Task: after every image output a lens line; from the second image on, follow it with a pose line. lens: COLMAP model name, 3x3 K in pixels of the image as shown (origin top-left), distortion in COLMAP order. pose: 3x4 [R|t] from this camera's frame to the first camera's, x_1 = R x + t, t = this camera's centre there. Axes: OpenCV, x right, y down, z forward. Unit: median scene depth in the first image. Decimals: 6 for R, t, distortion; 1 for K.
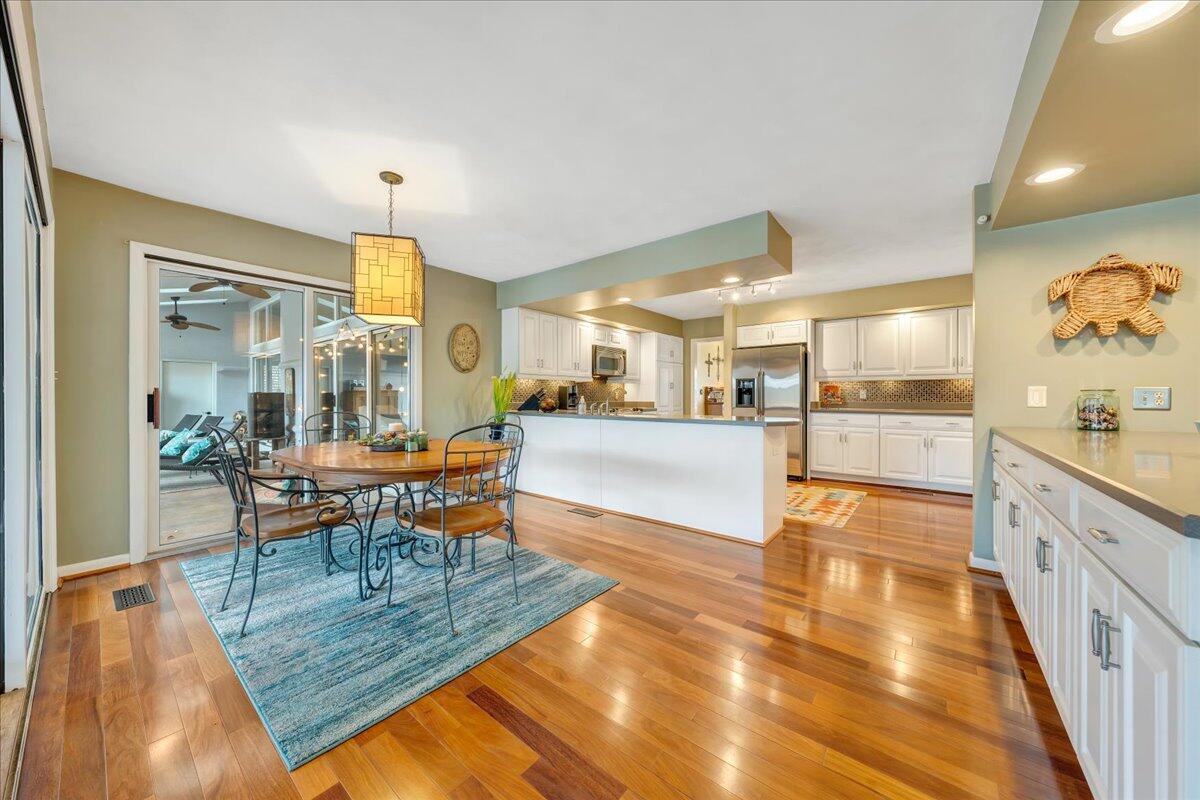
lens RADIAL K [[412.2, 0, 600.6], [0, 412.2, 395.7], [0, 0, 1]] dist [-0.001300, -0.000043]
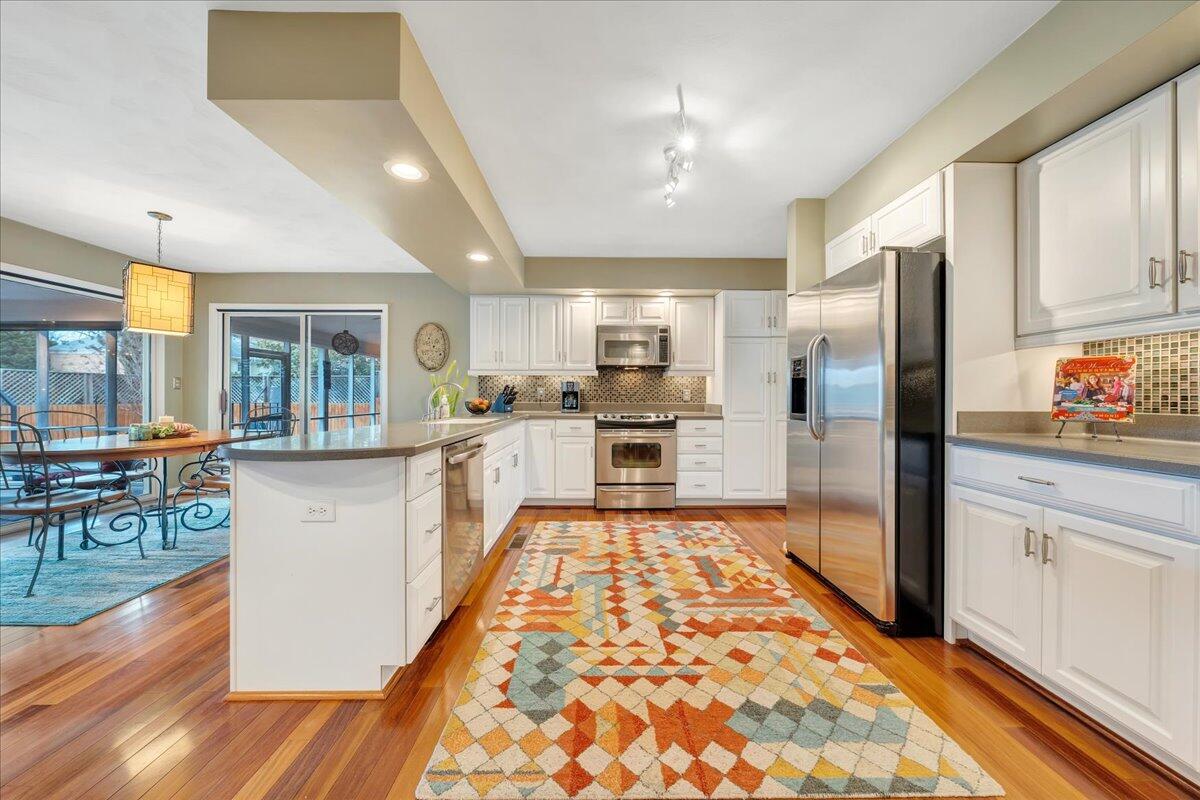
lens RADIAL K [[409.4, 0, 601.2], [0, 409.4, 395.9], [0, 0, 1]] dist [-0.000207, -0.000069]
pose [[0.635808, 0.000836, -0.771847, 0.664828], [-0.001591, 0.999999, -0.000228, 0.002697], [0.771846, 0.001373, 0.635808, 0.651189]]
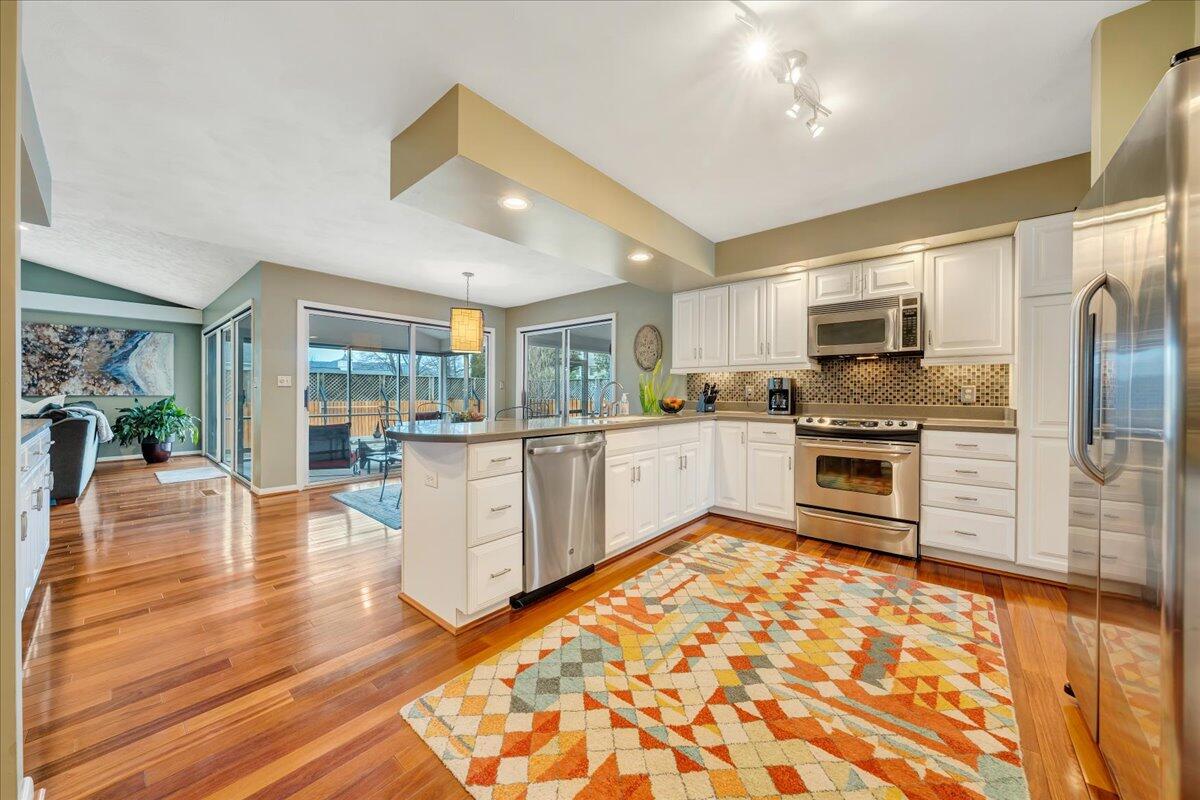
lens RADIAL K [[422.2, 0, 603.0], [0, 422.2, 396.0], [0, 0, 1]] dist [-0.001659, -0.000159]
pose [[-0.028378, 0.003847, -0.999590, 0.716302], [-0.004084, 0.999984, 0.003964, 0.003391], [0.999589, 0.004195, -0.028362, 0.870965]]
